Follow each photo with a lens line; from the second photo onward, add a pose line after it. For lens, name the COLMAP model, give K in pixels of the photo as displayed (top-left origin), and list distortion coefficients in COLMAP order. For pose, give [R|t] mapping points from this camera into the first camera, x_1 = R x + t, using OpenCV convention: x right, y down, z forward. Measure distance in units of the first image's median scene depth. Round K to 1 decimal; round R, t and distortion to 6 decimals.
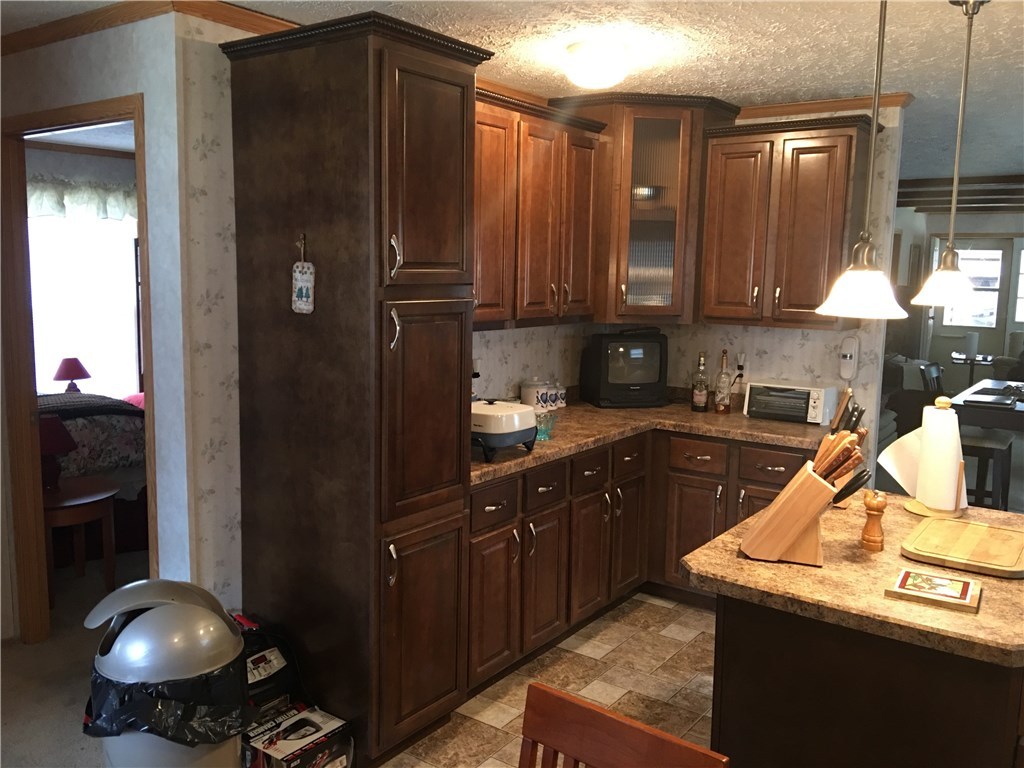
lens RADIAL K [[861.7, 0, 519.1], [0, 861.7, 380.0], [0, 0, 1]] dist [0.074702, -0.125537]
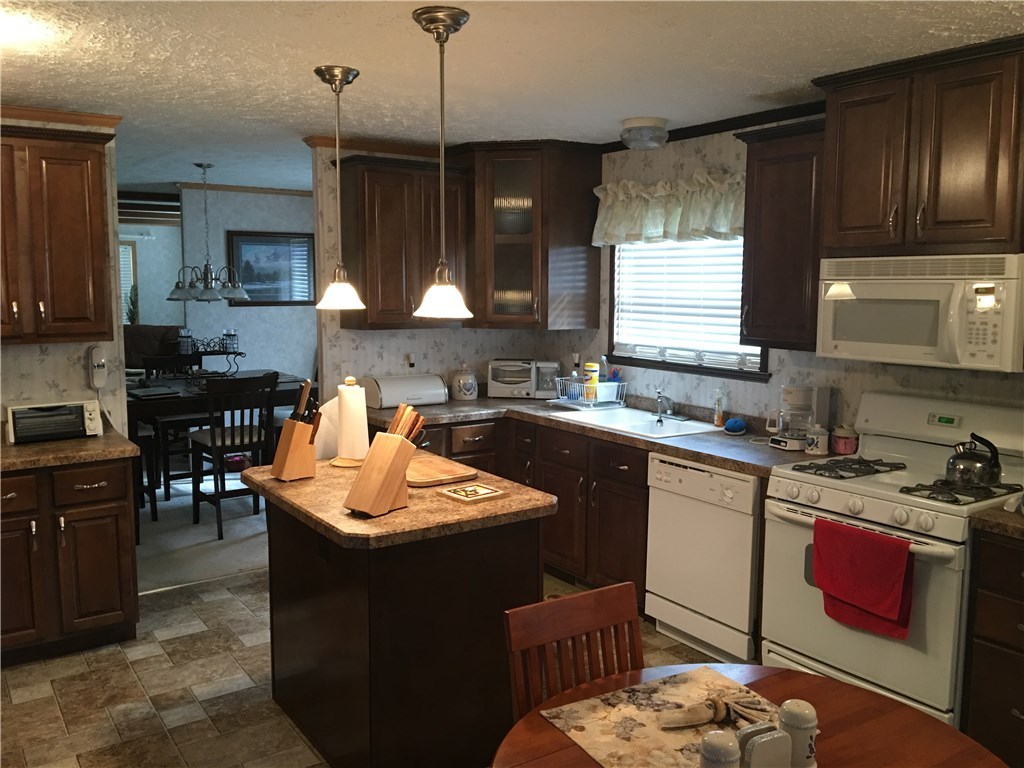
lens RADIAL K [[861.7, 0, 519.1], [0, 861.7, 380.0], [0, 0, 1]] dist [0.074702, -0.125537]
pose [[0.333185, -0.127424, 0.934211, -0.430887], [0.129870, 0.987584, 0.088386, -0.038444], [-0.933874, 0.091877, 0.345597, 0.191692]]
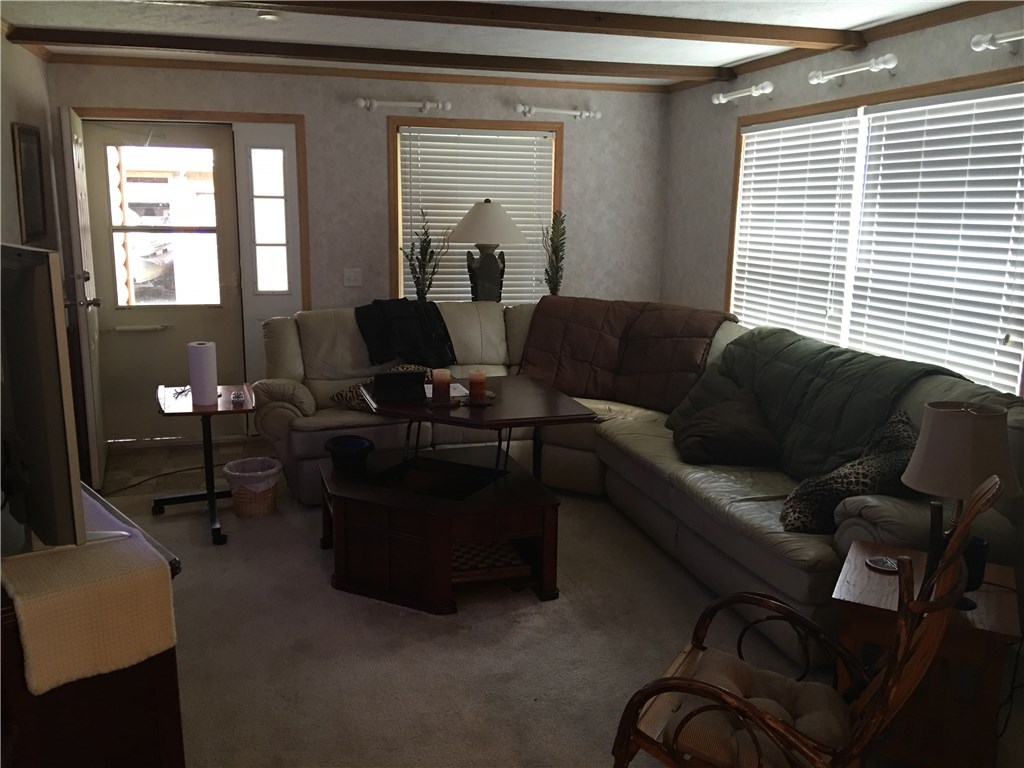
lens RADIAL K [[854.7, 0, 511.7], [0, 854.7, 371.2], [0, 0, 1]] dist [0.067287, -0.114013]
pose [[0.626312, -0.158376, 0.763316, 0.742098], [0.104136, 0.987368, 0.119417, -0.181148], [-0.772586, 0.004696, 0.634893, 1.551232]]
